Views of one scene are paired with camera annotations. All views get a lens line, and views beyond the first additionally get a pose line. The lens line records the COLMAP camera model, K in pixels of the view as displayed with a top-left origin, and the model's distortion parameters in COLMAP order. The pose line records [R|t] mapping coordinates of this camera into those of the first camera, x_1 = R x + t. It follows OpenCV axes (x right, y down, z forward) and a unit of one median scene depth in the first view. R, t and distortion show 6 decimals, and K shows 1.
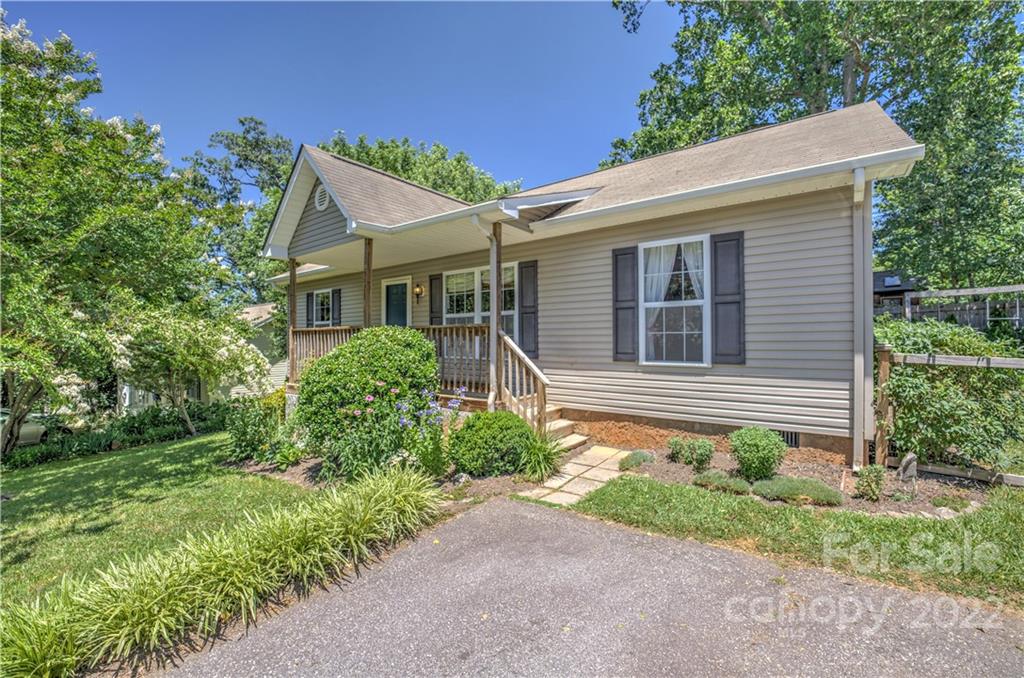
lens RADIAL K [[423.7, 0, 512.0], [0, 423.7, 339.0], [0, 0, 1]] dist [-0.020846, 0.000478]
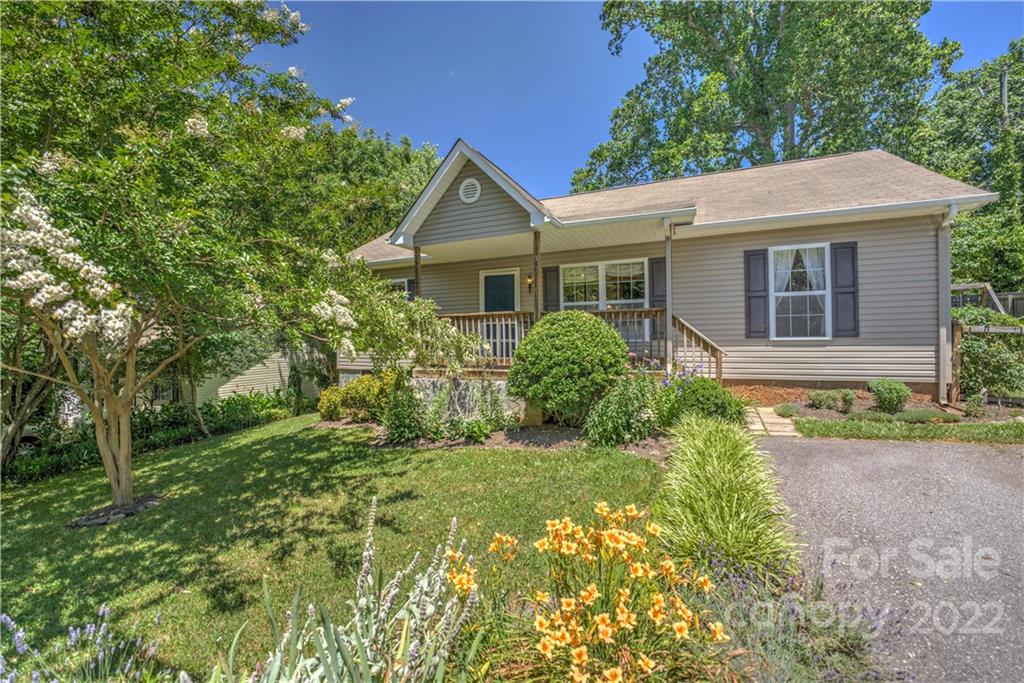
lens RADIAL K [[422.2, 0, 514.7], [0, 422.2, 335.9], [0, 0, 1]] dist [-0.018685, 0.000004]
pose [[0.975104, -0.006995, 0.221636, -0.770370], [0.008004, 0.999961, -0.003654, 0.047119], [-0.221602, 0.005337, 0.975123, -0.086773]]
